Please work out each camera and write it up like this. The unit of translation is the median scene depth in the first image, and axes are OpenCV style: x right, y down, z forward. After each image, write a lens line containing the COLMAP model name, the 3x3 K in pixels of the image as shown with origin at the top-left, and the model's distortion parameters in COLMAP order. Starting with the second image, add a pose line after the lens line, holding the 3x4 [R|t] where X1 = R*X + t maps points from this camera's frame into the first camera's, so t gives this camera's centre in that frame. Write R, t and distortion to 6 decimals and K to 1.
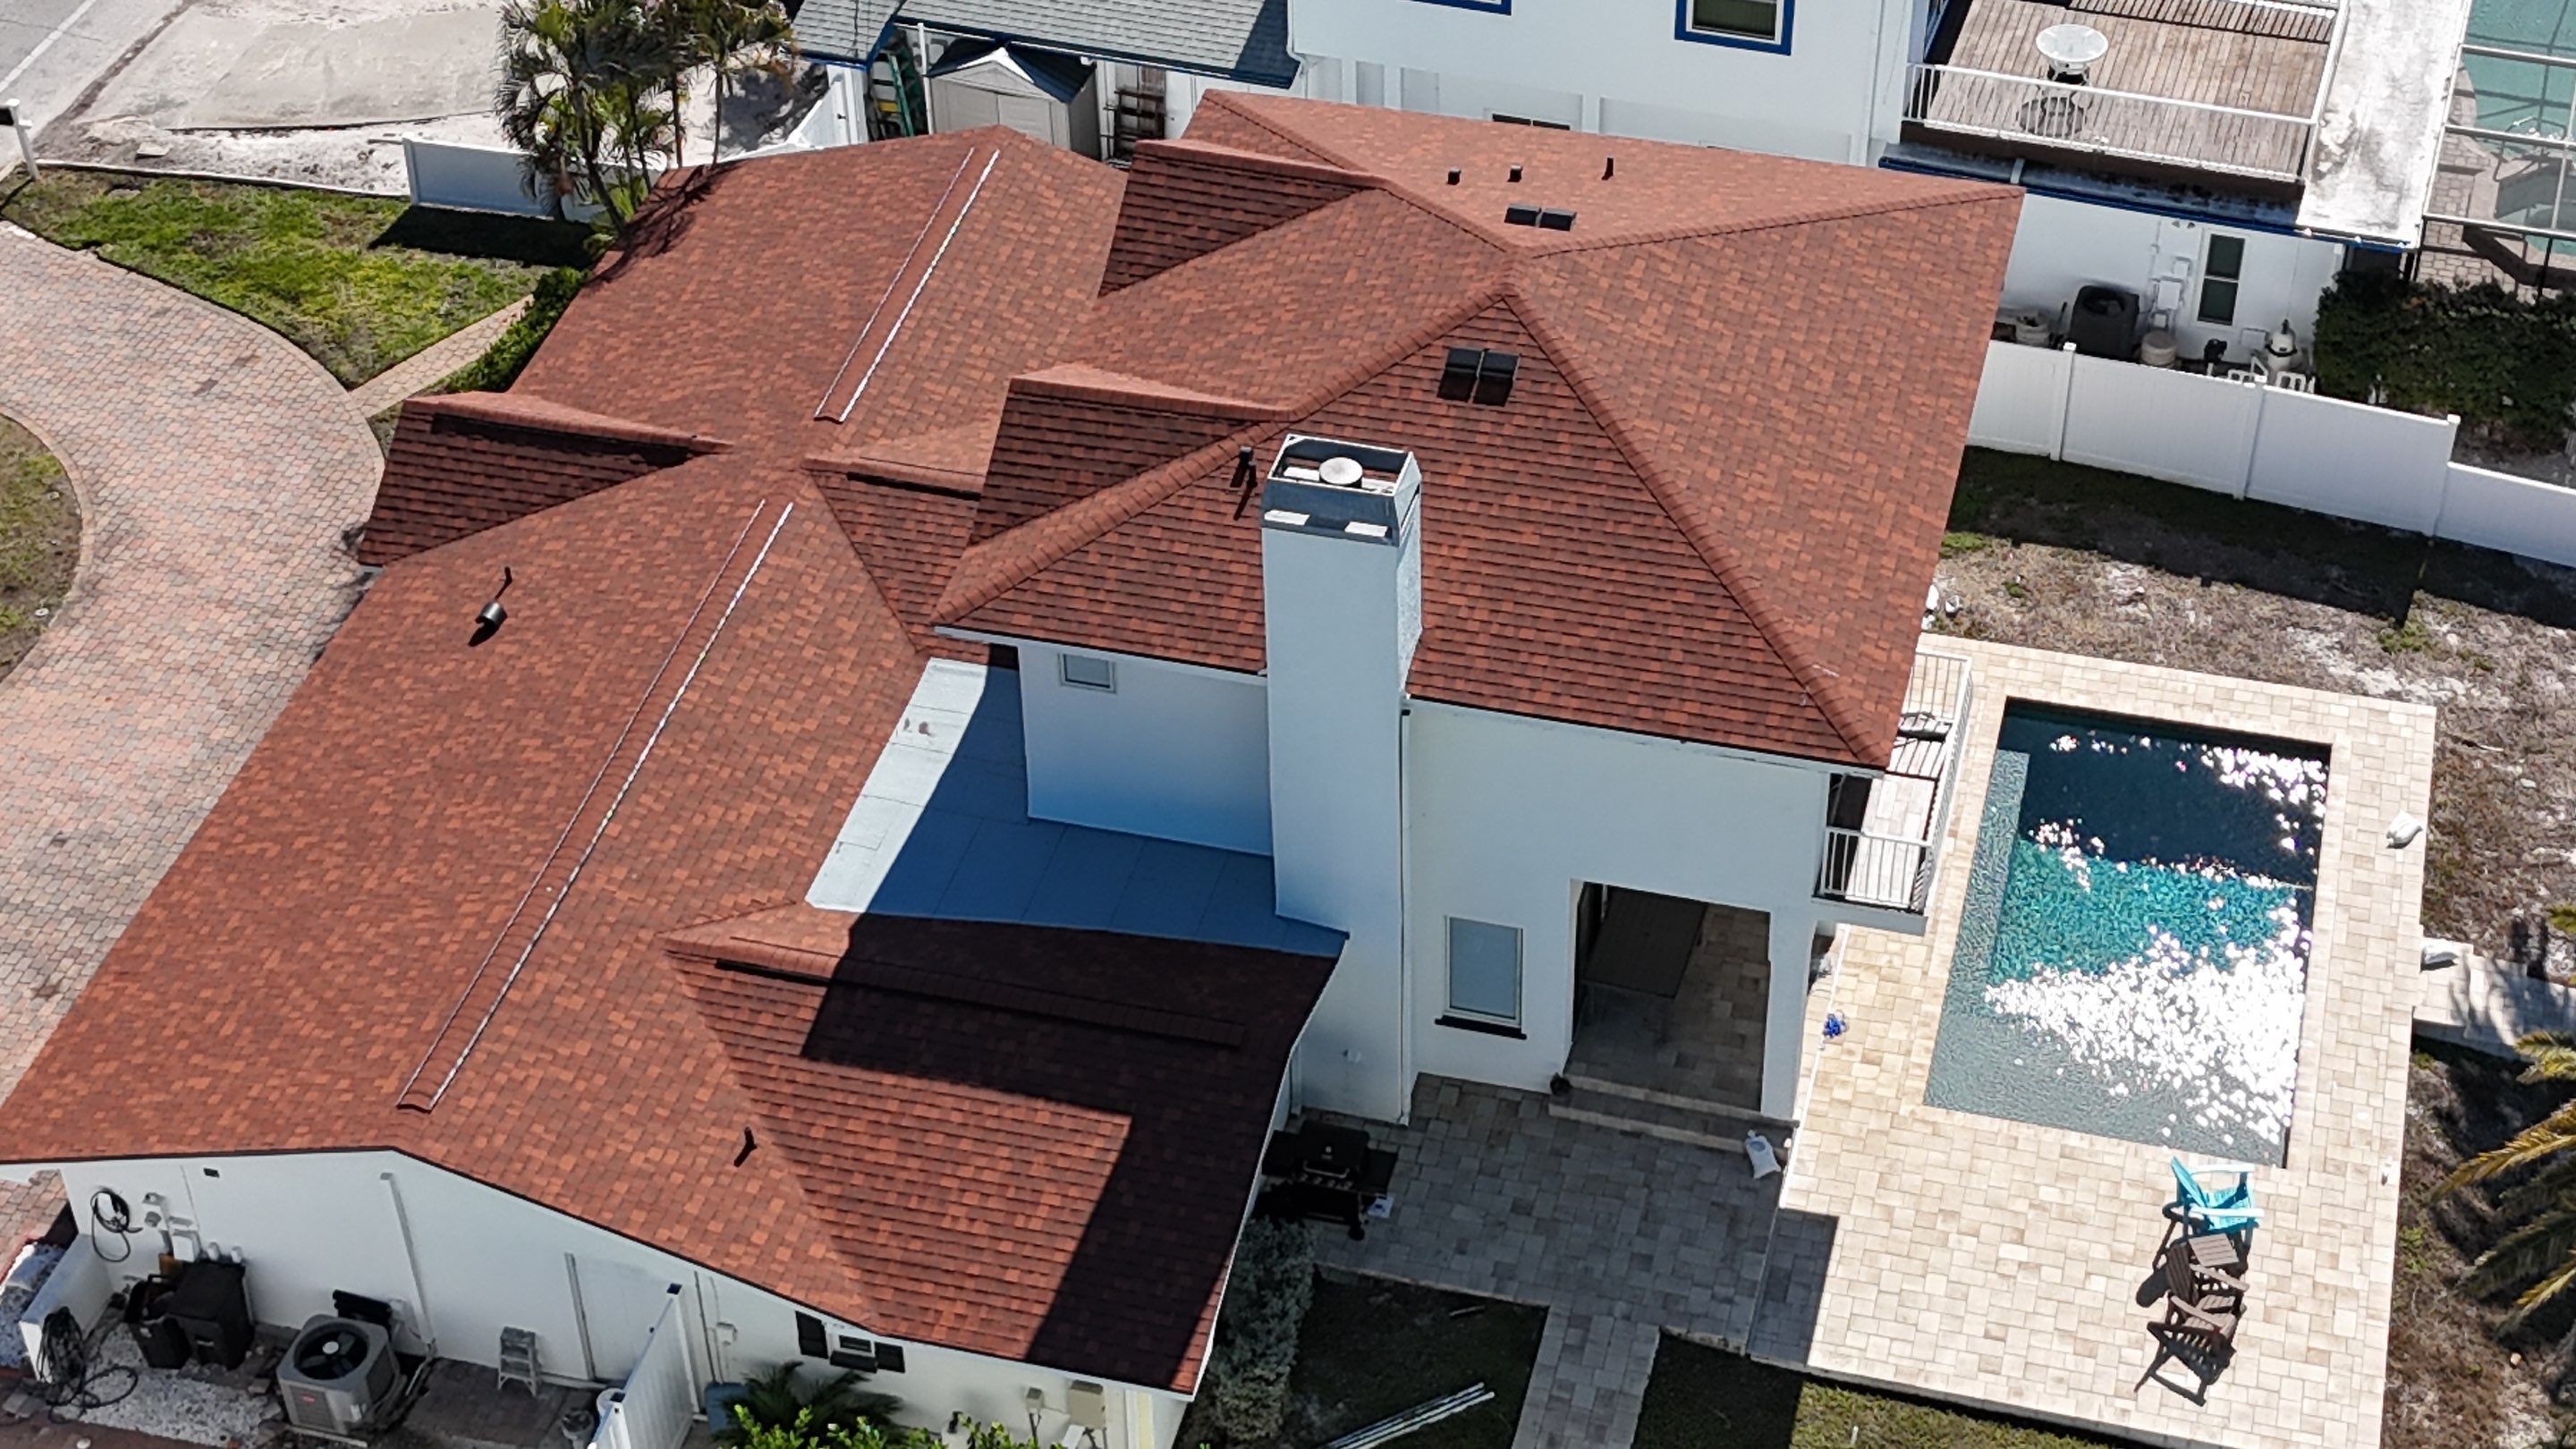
lens RADIAL K [[4053.8, 0, 1321.6], [0, 4053.8, 715.1], [0, 0, 1]] dist [0.050239, 0.043730]
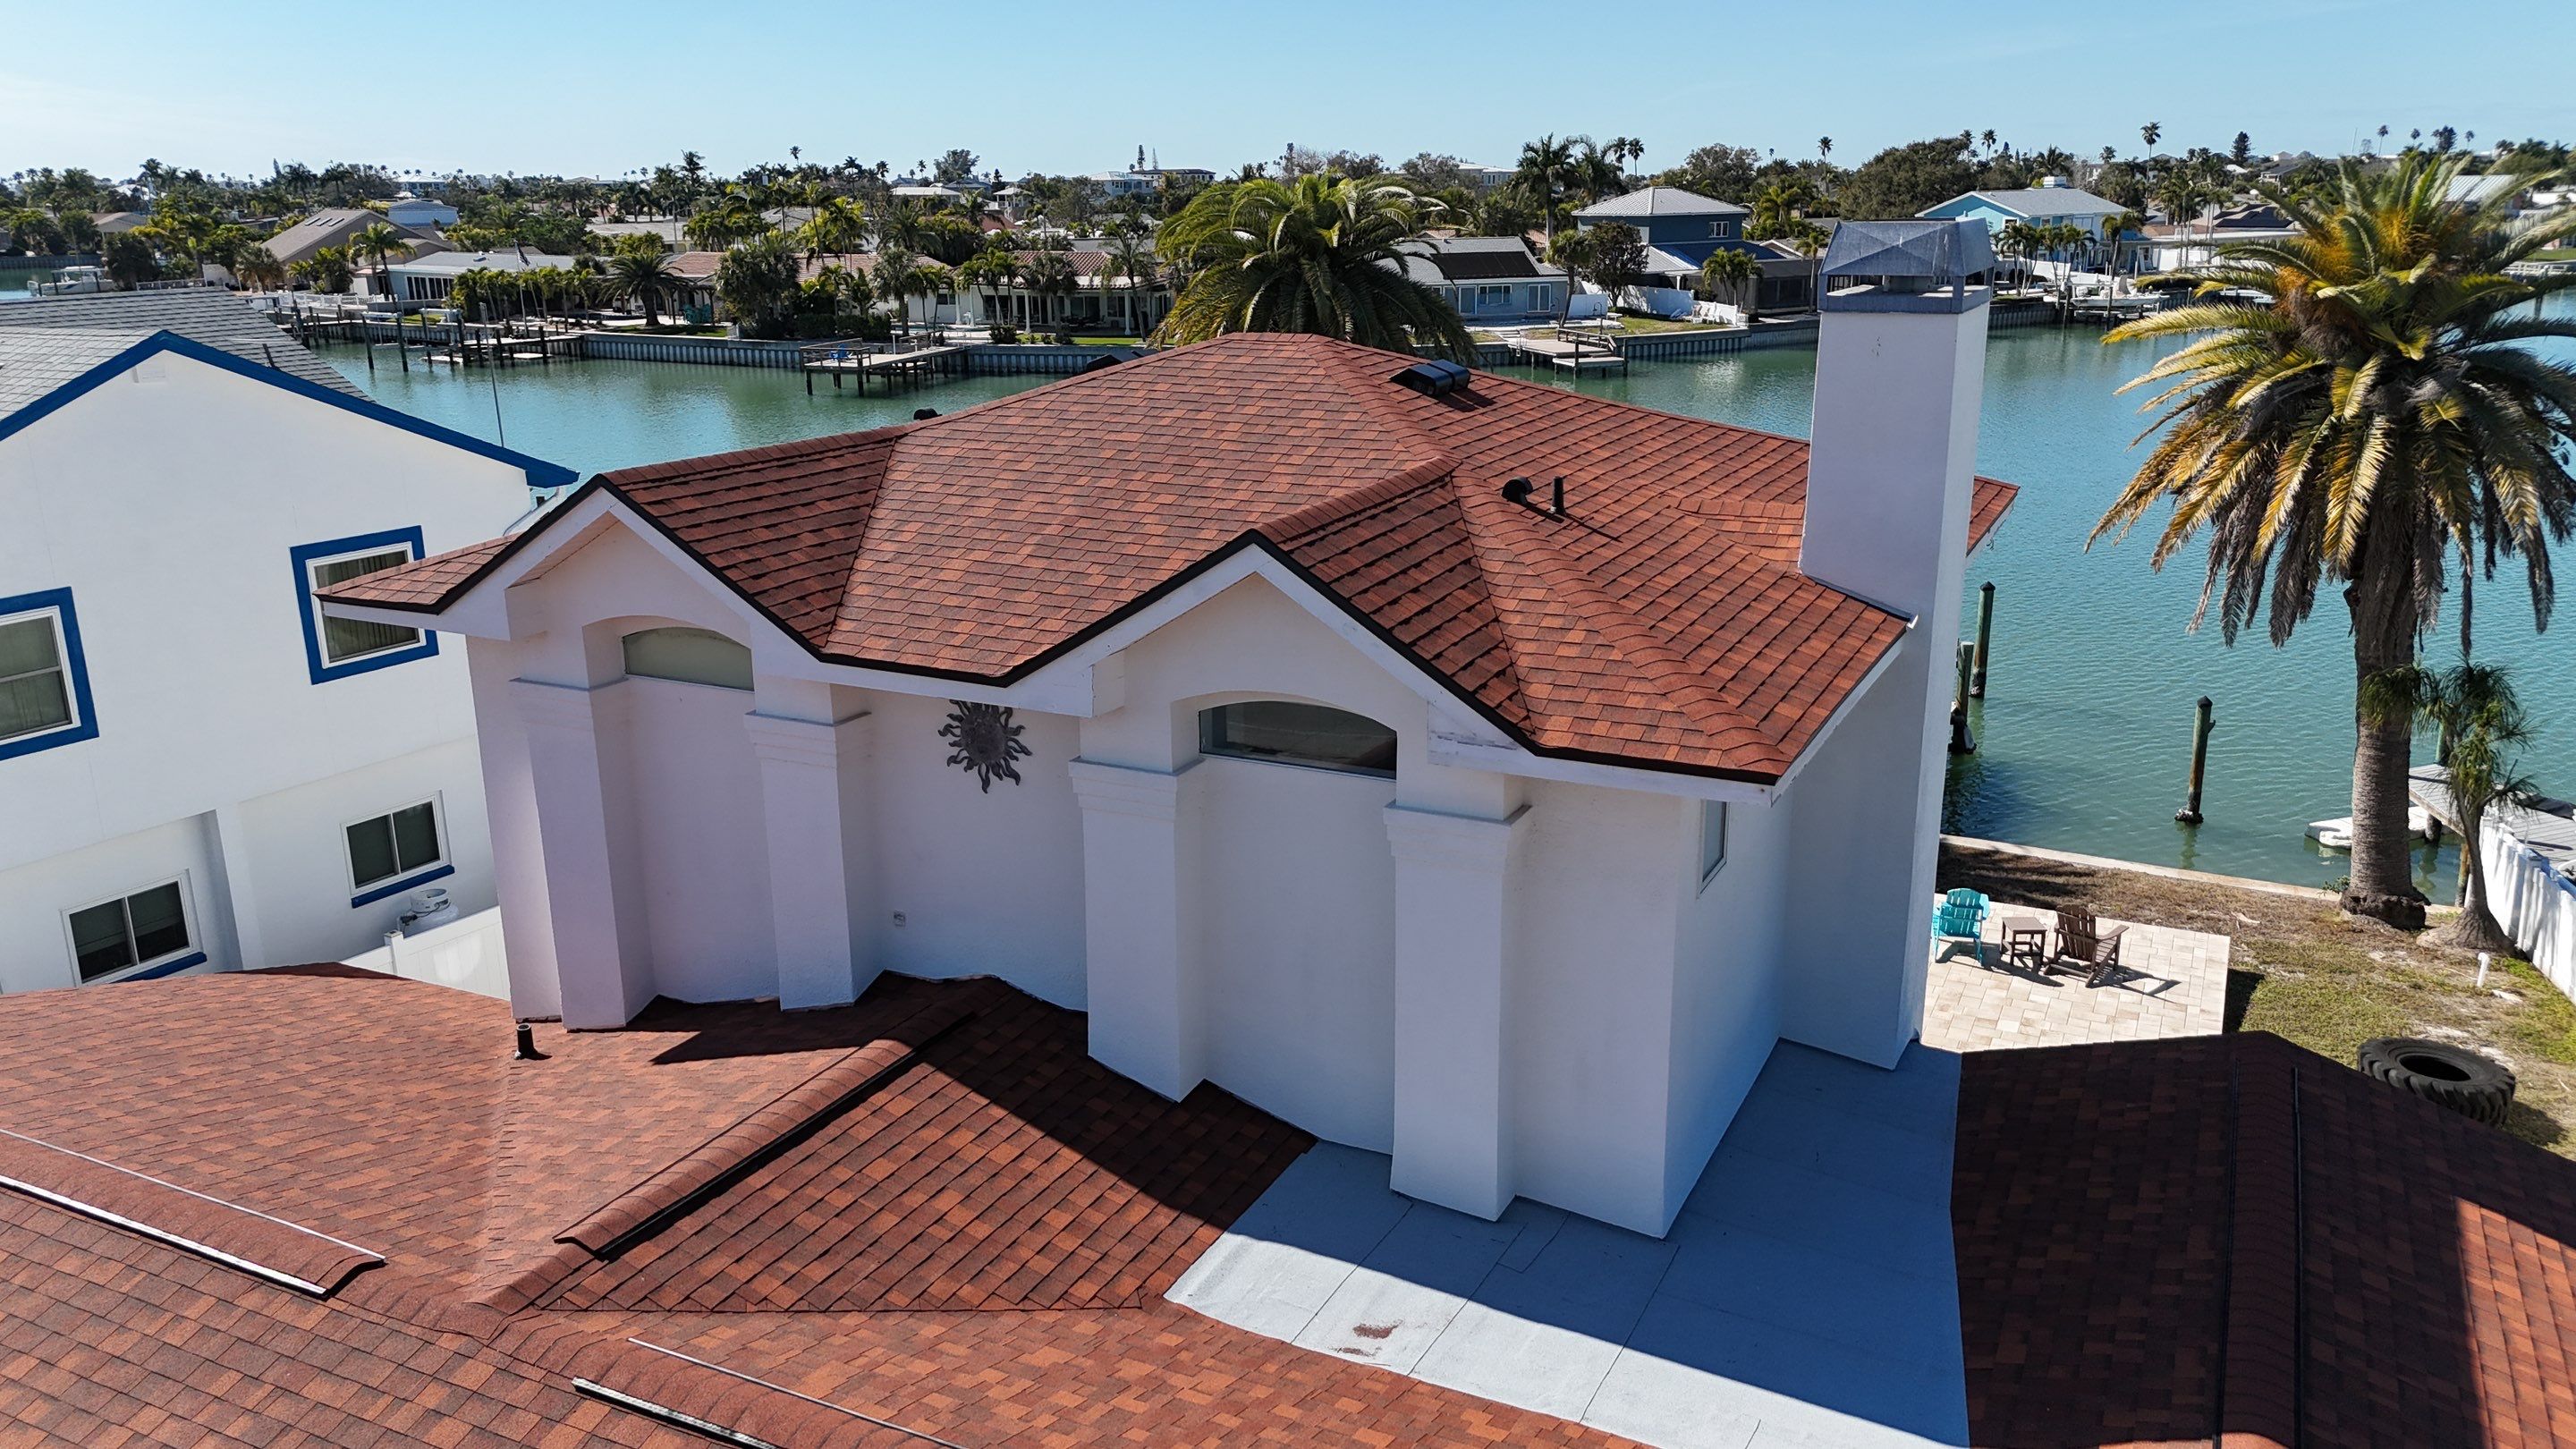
lens RADIAL K [[1887.5, 0, 1302.5], [0, 1887.5, 721.3], [0, 0, 1]] dist [0.086033, -0.085112]
pose [[0.205767, -0.257125, 0.944217, -0.290738], [0.633735, 0.770226, 0.071638, -0.073062], [-0.745681, 0.583643, 0.321436, 0.872663]]
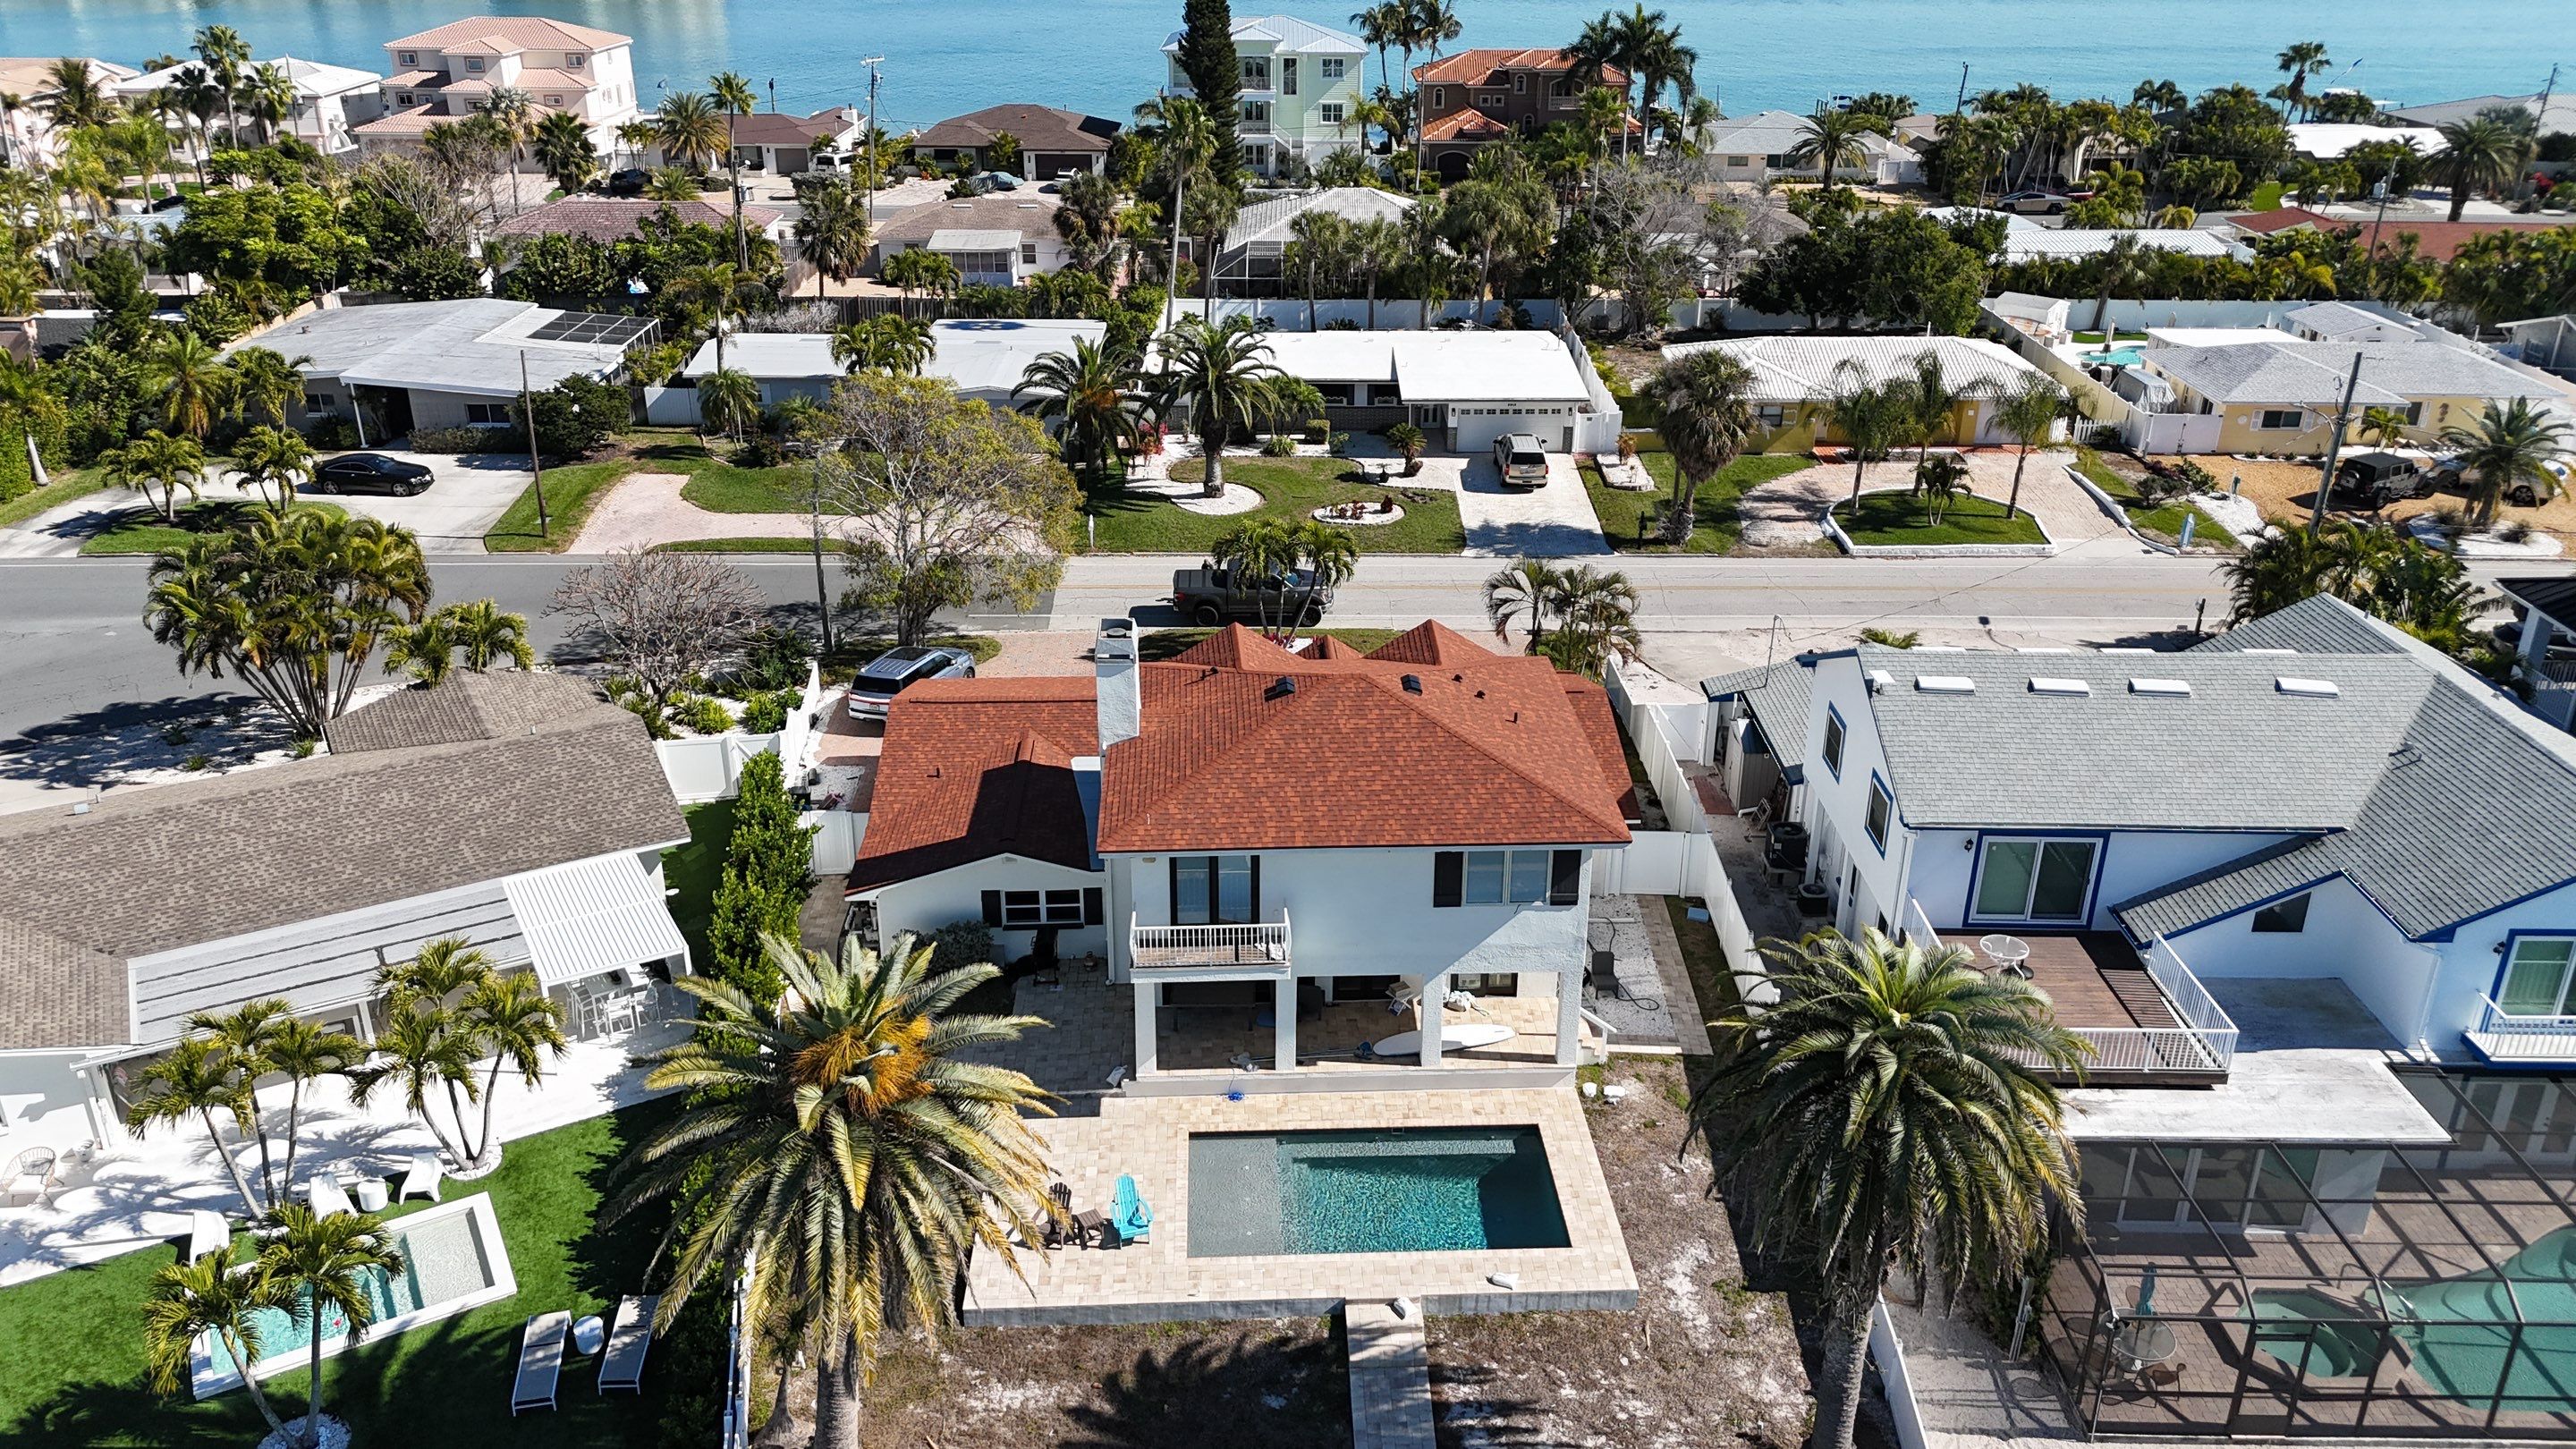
lens RADIAL K [[1894.2, 0, 1299.6], [0, 1894.2, 721.5], [0, 0, 1]] dist [0.068040, -0.060814]
pose [[0.297676, 0.396935, -0.868235, 0.826152], [-0.621102, 0.771192, 0.139623, -0.198347], [0.724997, 0.497700, 0.476103, 0.511506]]
